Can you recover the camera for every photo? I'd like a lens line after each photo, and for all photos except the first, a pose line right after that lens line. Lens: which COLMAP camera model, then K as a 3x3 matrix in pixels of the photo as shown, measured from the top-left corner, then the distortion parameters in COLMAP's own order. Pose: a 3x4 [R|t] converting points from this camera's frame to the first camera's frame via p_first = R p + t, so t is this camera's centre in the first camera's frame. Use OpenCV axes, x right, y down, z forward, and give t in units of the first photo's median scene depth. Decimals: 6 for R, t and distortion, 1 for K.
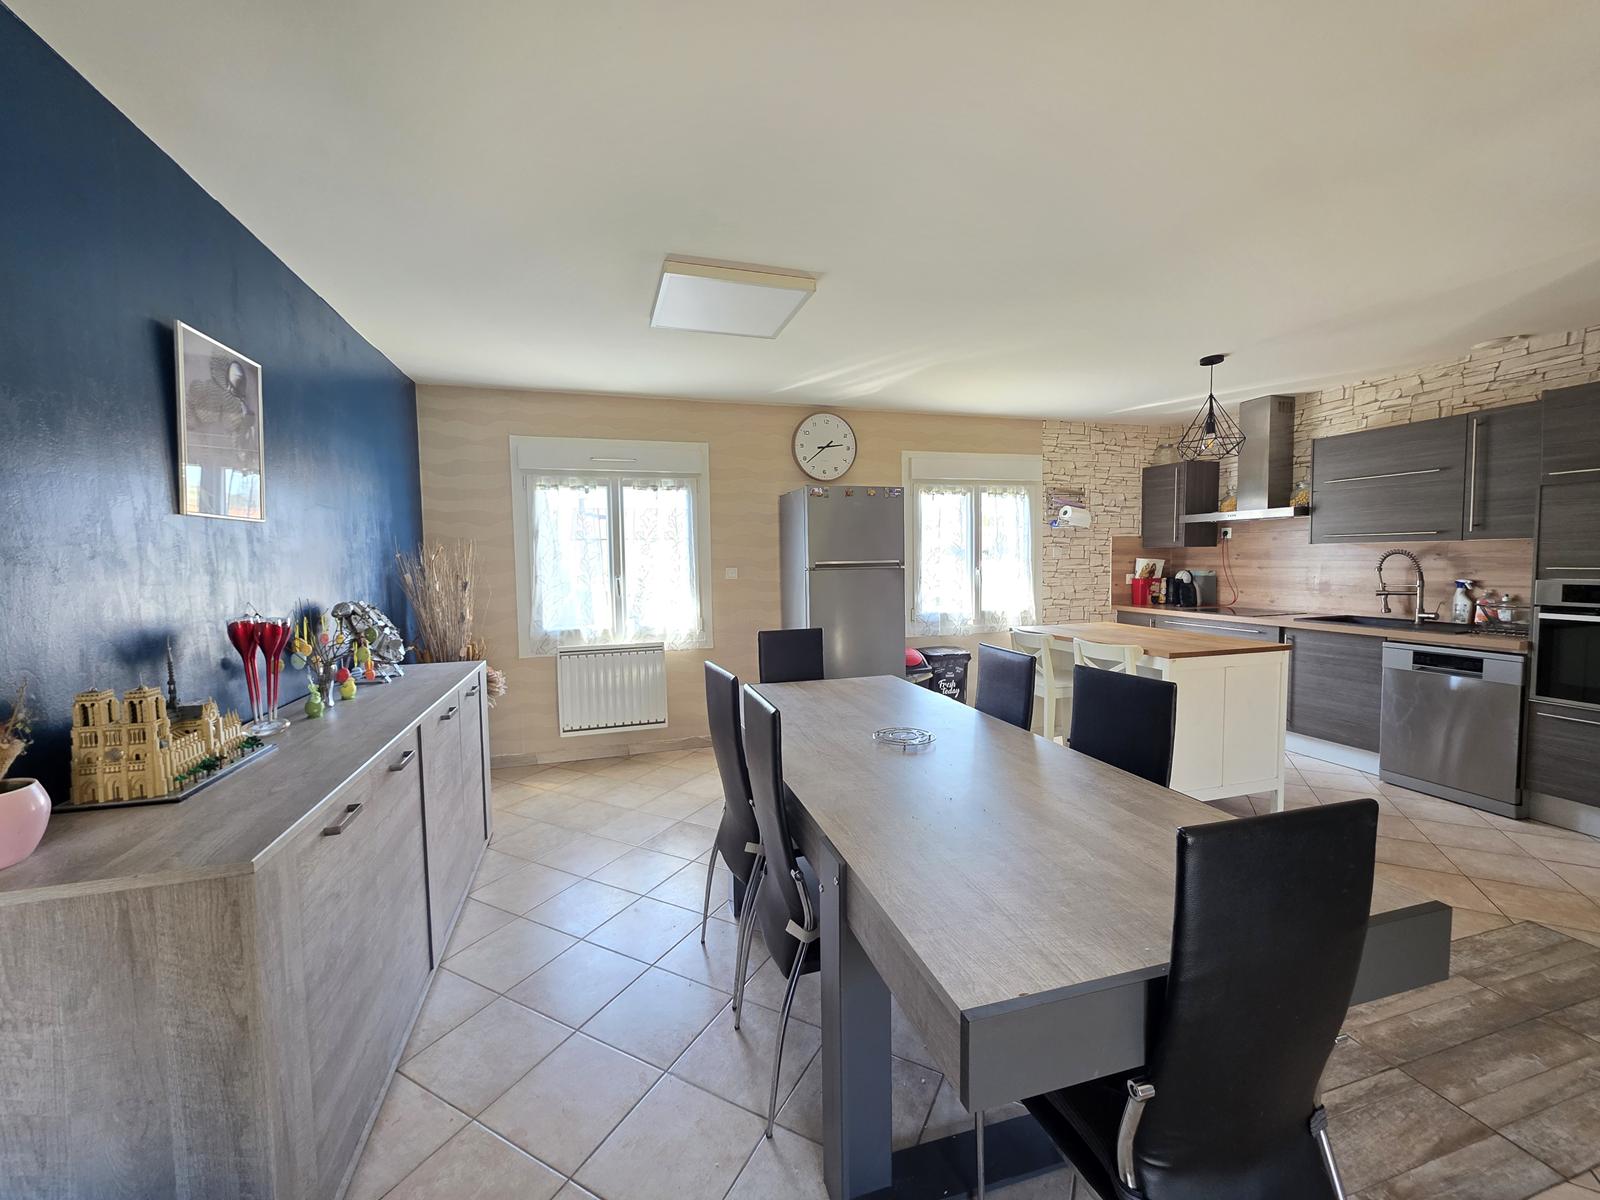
lens RADIAL K [[638.9, 0, 798.1], [0, 638.9, 595.5], [0, 0, 1]] dist [0.001822, 0.000550]
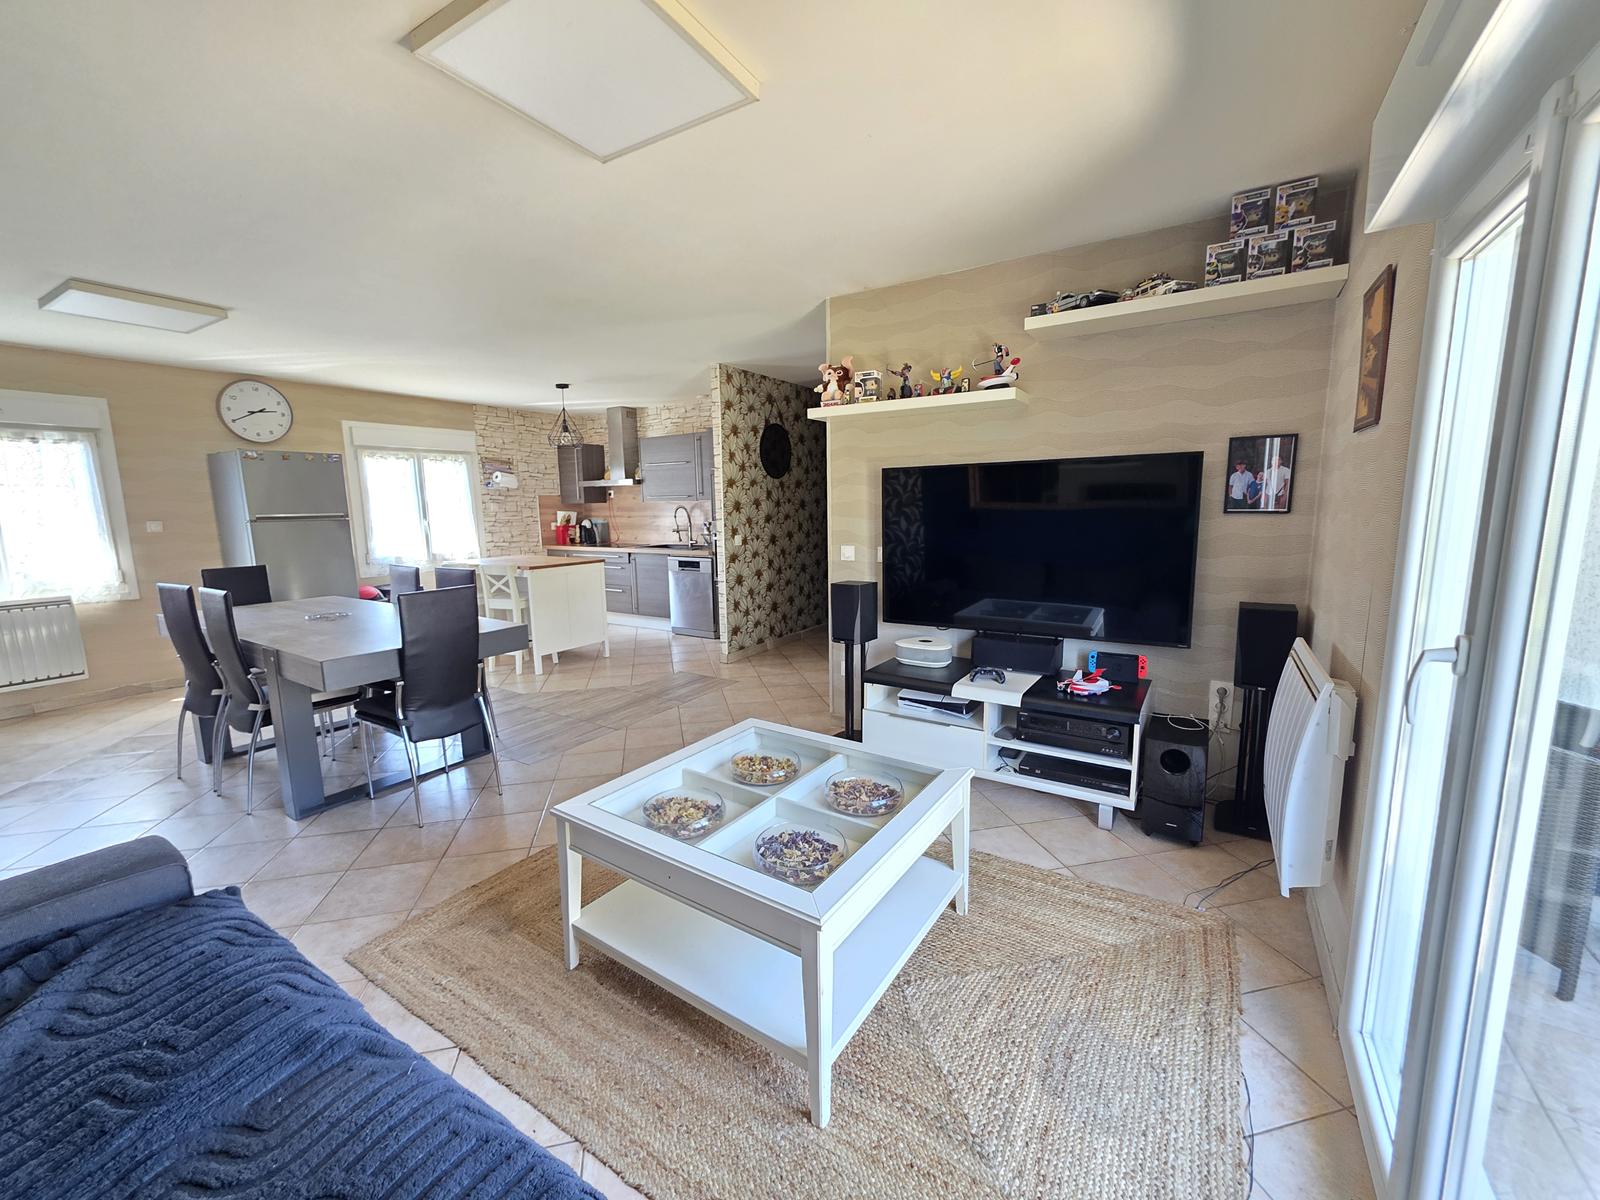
lens RADIAL K [[638.9, 0, 791.2], [0, 638.9, 599.8], [0, 0, 1]] dist [0.001822, 0.000550]
pose [[0.762196, -0.092431, 0.640714, 0.007482], [0.042204, 0.994743, 0.093298, 0.030132], [-0.645969, -0.044071, 0.762090, -0.474688]]
